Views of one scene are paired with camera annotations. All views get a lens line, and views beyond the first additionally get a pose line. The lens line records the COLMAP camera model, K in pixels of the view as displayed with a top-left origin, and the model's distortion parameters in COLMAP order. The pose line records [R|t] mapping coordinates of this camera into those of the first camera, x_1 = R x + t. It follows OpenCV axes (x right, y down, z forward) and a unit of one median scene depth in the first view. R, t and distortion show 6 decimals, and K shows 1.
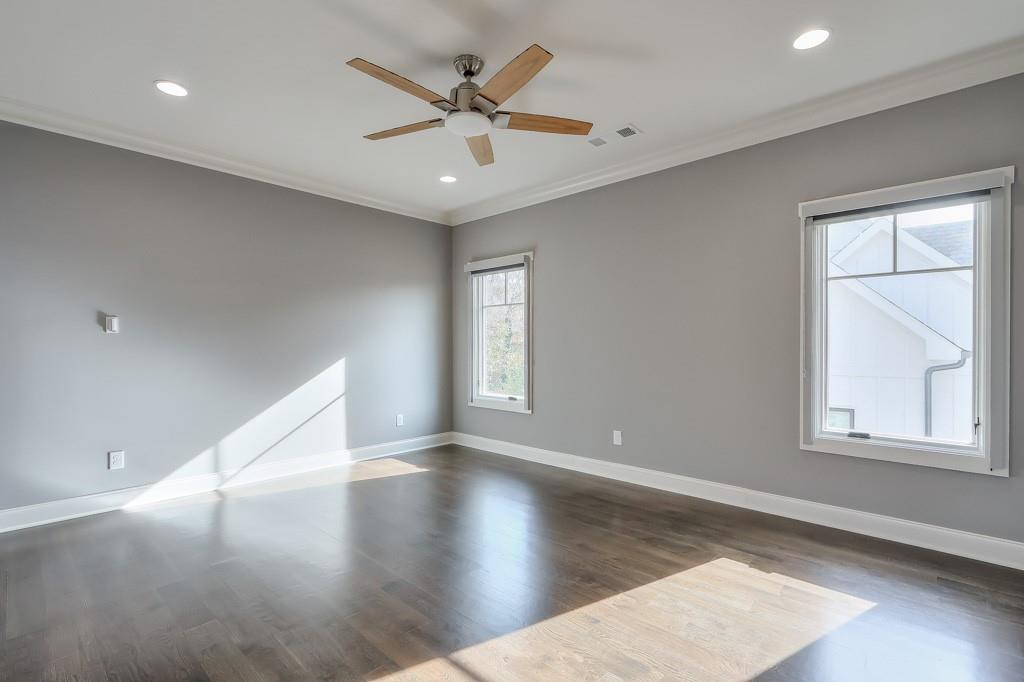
lens RADIAL K [[476.8, 0, 469.9], [0, 476.8, 342.5], [0, 0, 1]] dist [-0.000076, 0.000360]
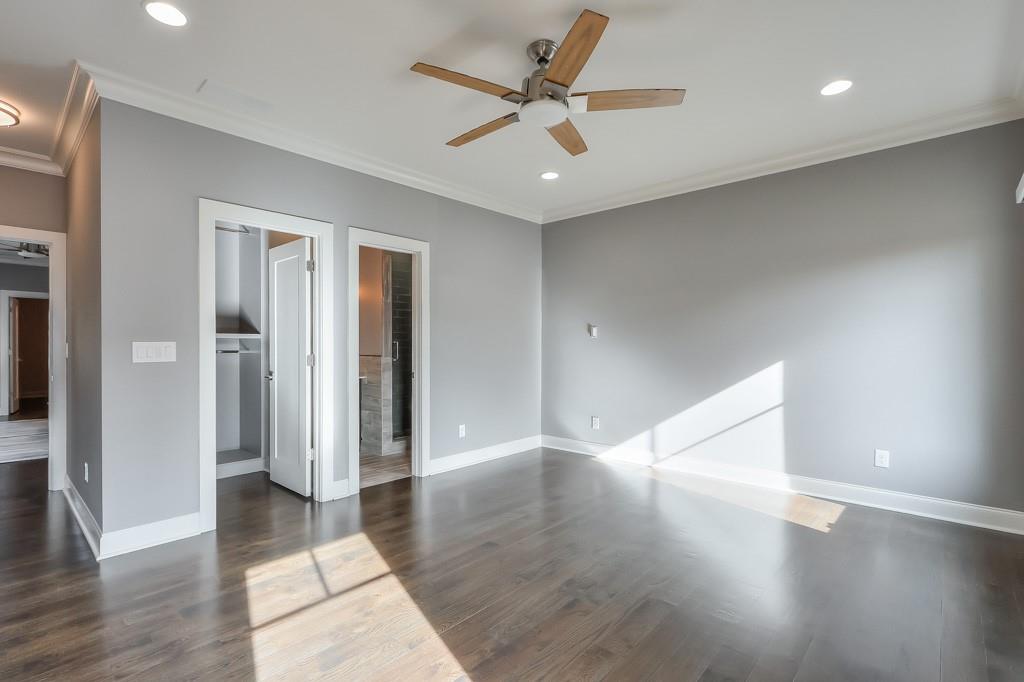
lens RADIAL K [[476.8, 0, 538.6], [0, 476.8, 341.2], [0, 0, 1]] dist [-0.000076, 0.000360]
pose [[0.065175, -0.009567, -0.997828, 0.650848], [0.006016, 0.999940, -0.009194, 0.003354], [0.997856, -0.005404, 0.065228, 0.641748]]
